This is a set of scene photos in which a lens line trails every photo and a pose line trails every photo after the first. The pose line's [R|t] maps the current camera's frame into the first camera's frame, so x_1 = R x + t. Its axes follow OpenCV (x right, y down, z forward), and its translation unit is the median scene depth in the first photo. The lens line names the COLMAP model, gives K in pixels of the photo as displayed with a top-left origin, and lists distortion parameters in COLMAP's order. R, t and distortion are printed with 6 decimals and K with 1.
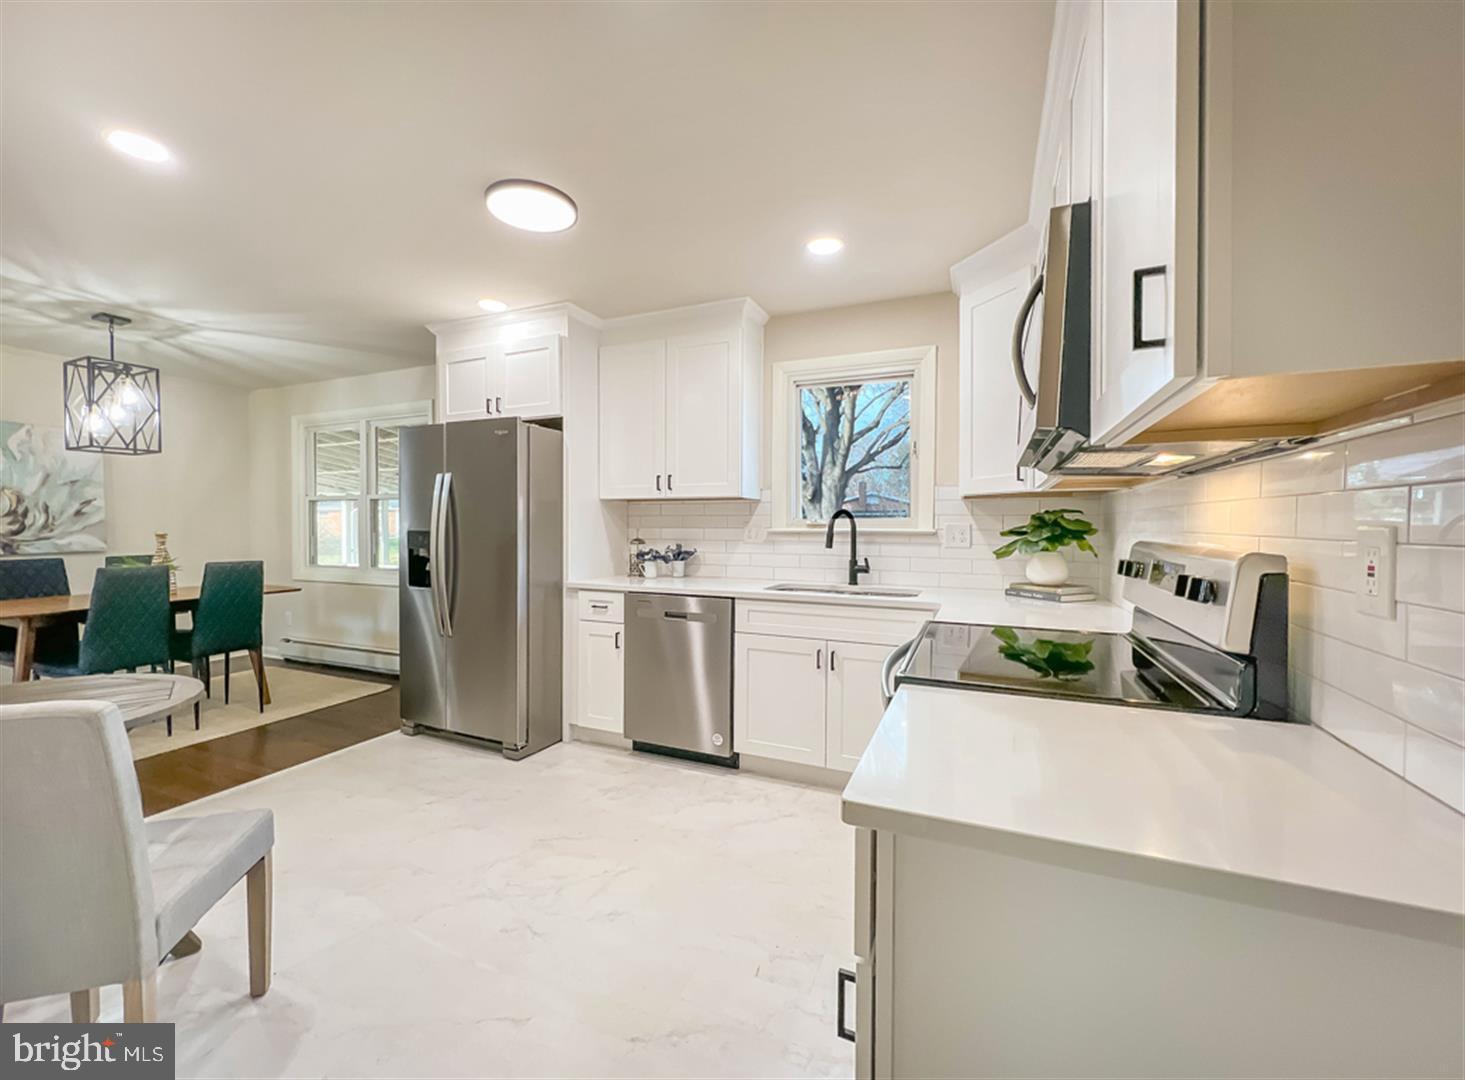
lens RADIAL K [[592.3, 0, 732.5], [0, 592.3, 540.0], [0, 0, 1]] dist [-0.001350, -0.000308]
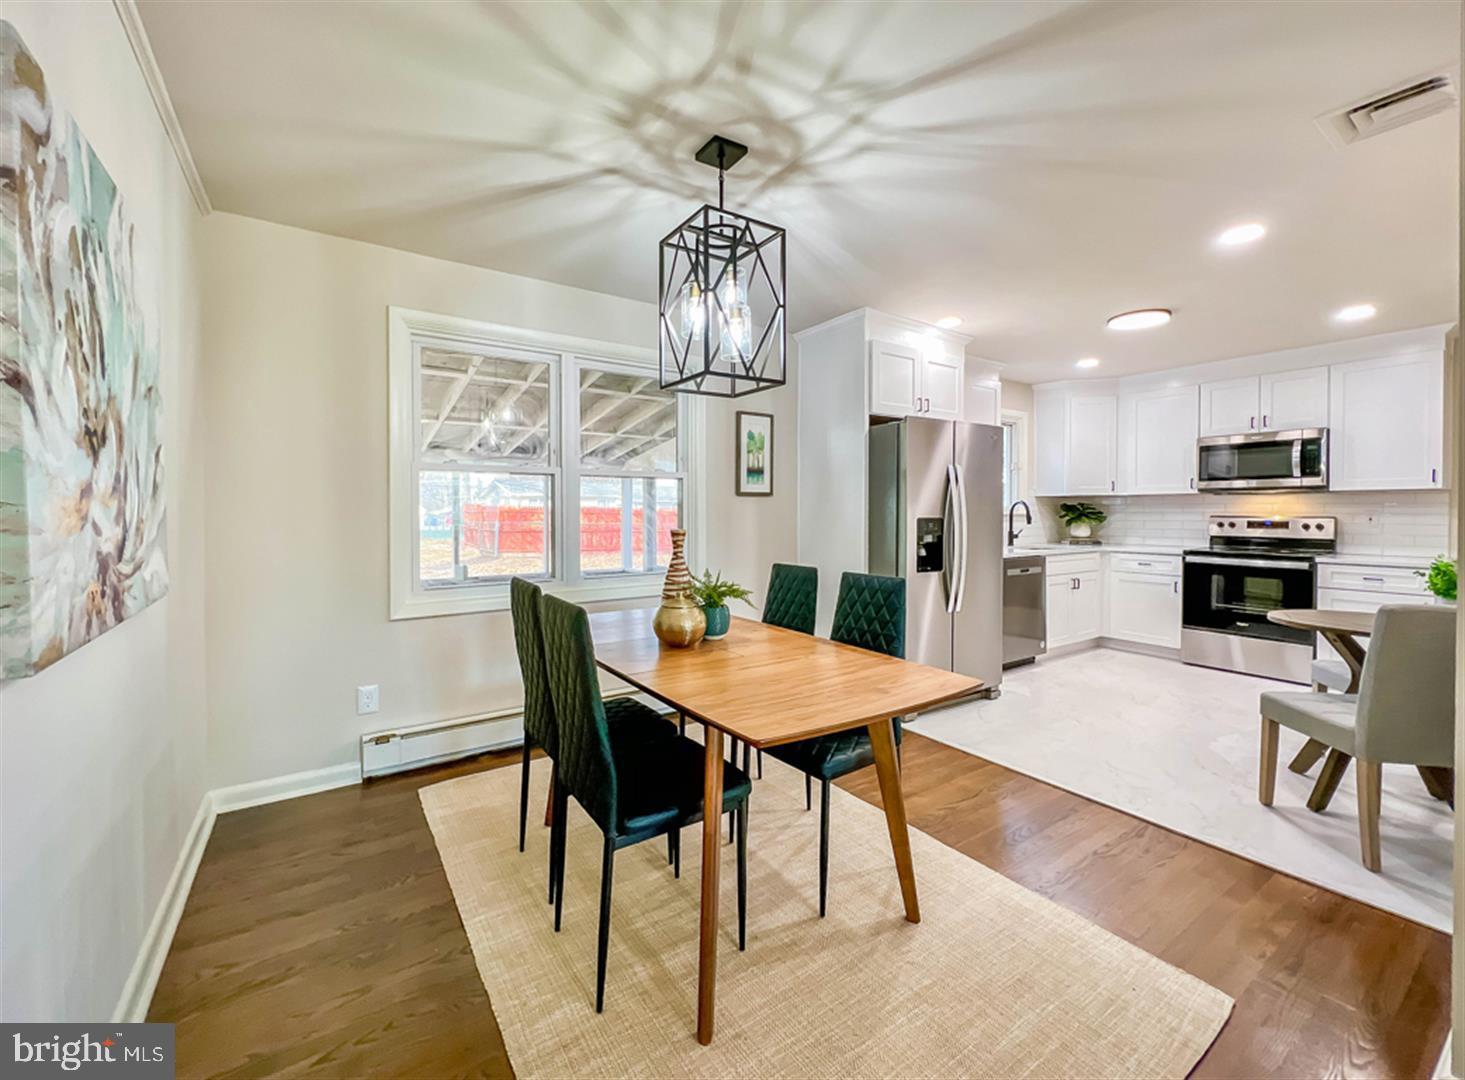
lens RADIAL K [[607.5, 0, 733.1], [0, 607.5, 516.8], [0, 0, 1]] dist [0.000079, 0.000059]
pose [[0.529778, -0.013011, 0.848037, -1.696628], [0.022889, 0.999737, 0.001039, -0.027263], [-0.847828, 0.018860, 0.529937, 0.757047]]
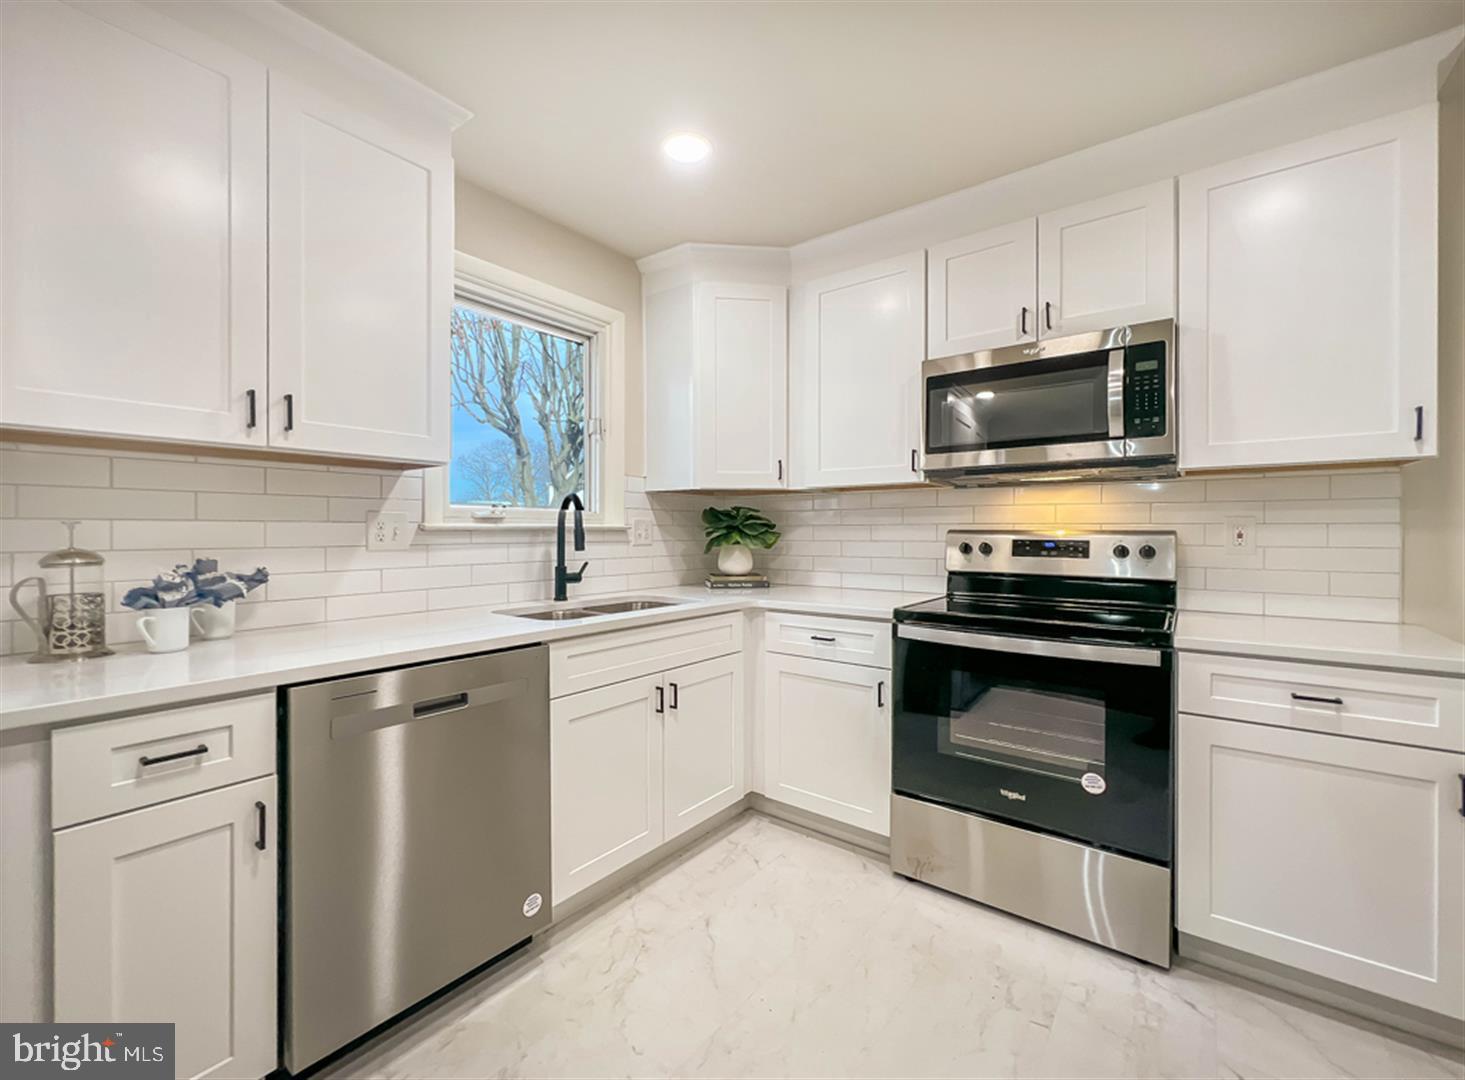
lens RADIAL K [[609.6, 0, 727.7], [0, 609.6, 536.0], [0, 0, 1]] dist [-0.000555, -0.000037]
pose [[0.248894, -0.012368, 0.968452, -0.475751], [0.024510, 0.999679, 0.006468, -0.003669], [-0.968220, 0.022127, 0.249117, 0.615539]]
